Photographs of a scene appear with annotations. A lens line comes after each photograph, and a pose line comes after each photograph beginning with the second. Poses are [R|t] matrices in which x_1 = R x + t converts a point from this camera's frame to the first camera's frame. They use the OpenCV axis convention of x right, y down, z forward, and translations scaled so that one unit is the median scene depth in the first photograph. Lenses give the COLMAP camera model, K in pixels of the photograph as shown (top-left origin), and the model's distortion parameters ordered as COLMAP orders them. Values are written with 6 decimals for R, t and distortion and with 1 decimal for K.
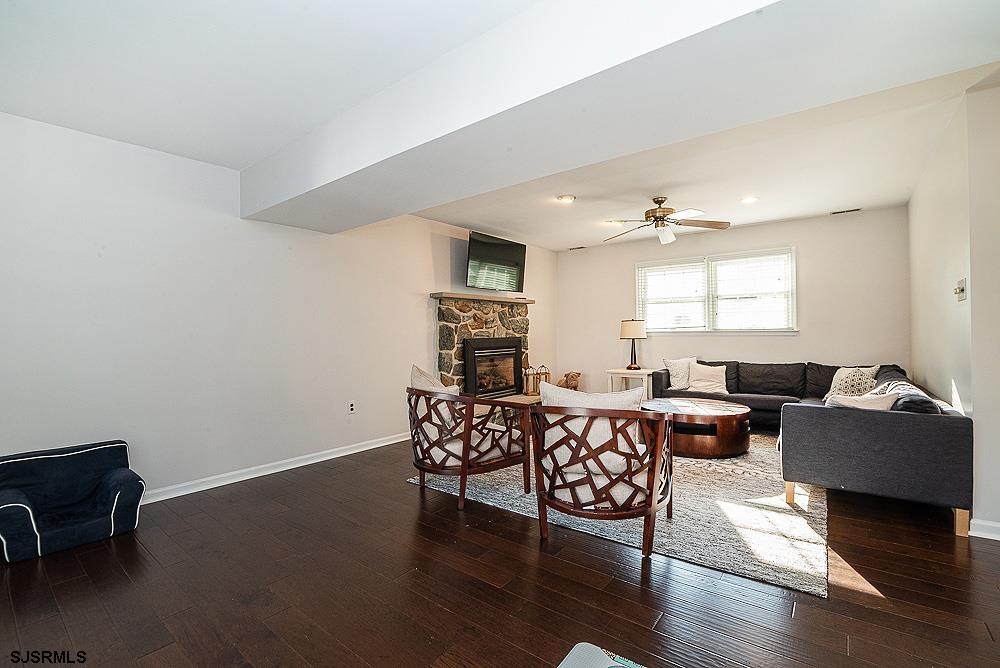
lens RADIAL K [[442.5, 0, 499.8], [0, 442.5, 333.2], [0, 0, 1]] dist [-0.029899, 0.003841]
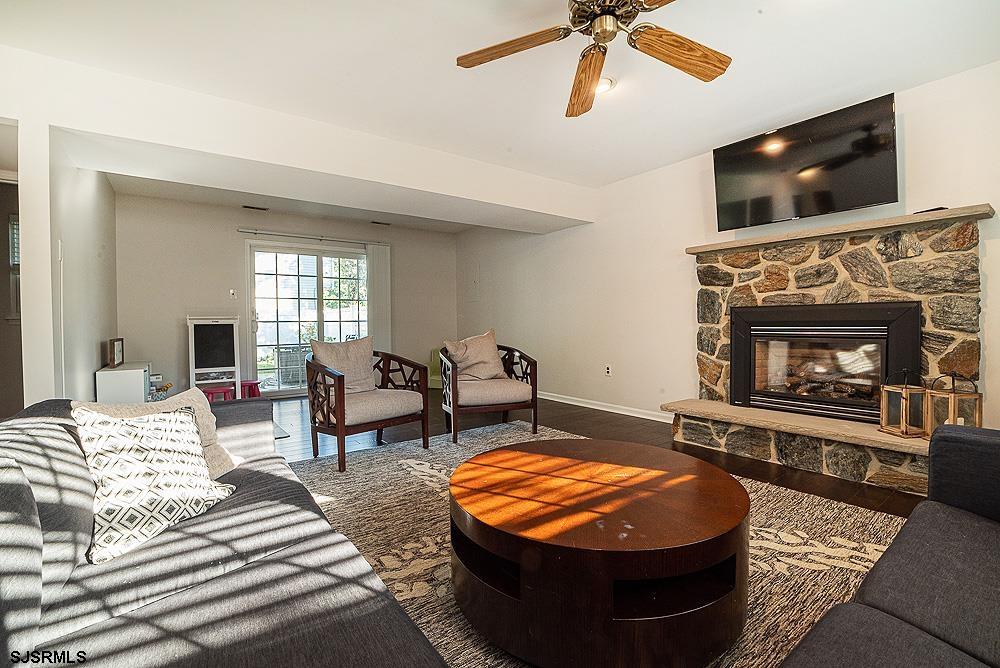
lens RADIAL K [[442.5, 0, 502.1], [0, 442.5, 331.0], [0, 0, 1]] dist [-0.029899, 0.003841]
pose [[-0.274237, 0.036581, -0.960966, 0.669824], [0.015534, 0.999314, 0.033608, 0.020619], [0.961537, -0.005712, -0.274617, 0.853736]]
